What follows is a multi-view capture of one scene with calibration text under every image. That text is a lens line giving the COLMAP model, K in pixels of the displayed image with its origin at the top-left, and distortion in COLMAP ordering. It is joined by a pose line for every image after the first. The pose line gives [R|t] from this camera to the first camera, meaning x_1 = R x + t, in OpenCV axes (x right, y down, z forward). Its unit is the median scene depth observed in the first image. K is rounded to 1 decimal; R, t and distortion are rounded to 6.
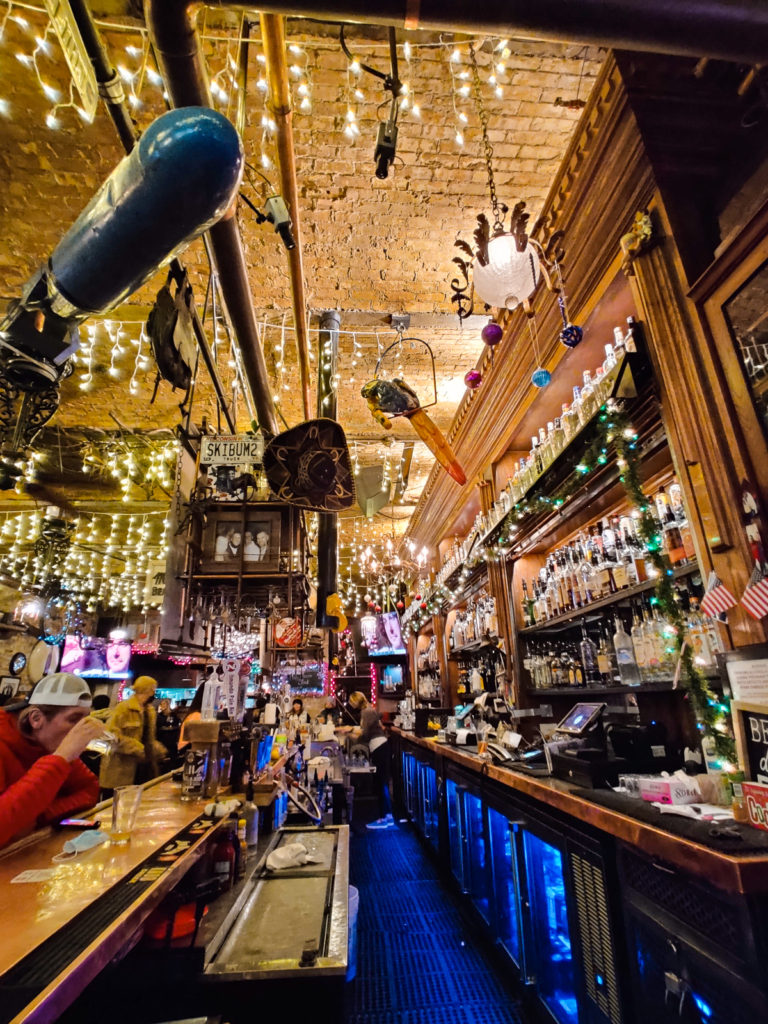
lens RADIAL K [[492.5, 0, 384.0], [0, 492.5, 512.0], [0, 0, 1]] dist [-0.042642, 0.031685]
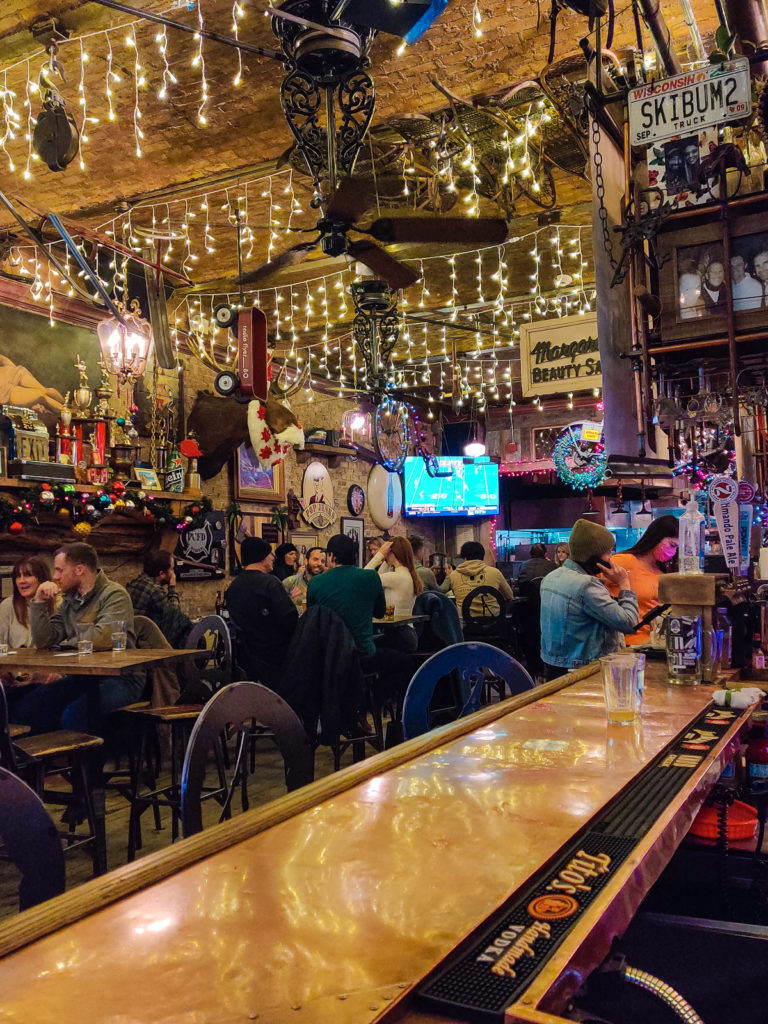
lens RADIAL K [[922.9, 0, 384.2], [0, 922.9, 524.2], [0, 0, 1]] dist [0.061350, -0.003941]
pose [[0.843733, -0.023848, -0.536233, -0.049939], [0.203931, 0.938345, 0.279144, -0.048994], [0.496514, -0.344878, 0.796576, -0.133416]]
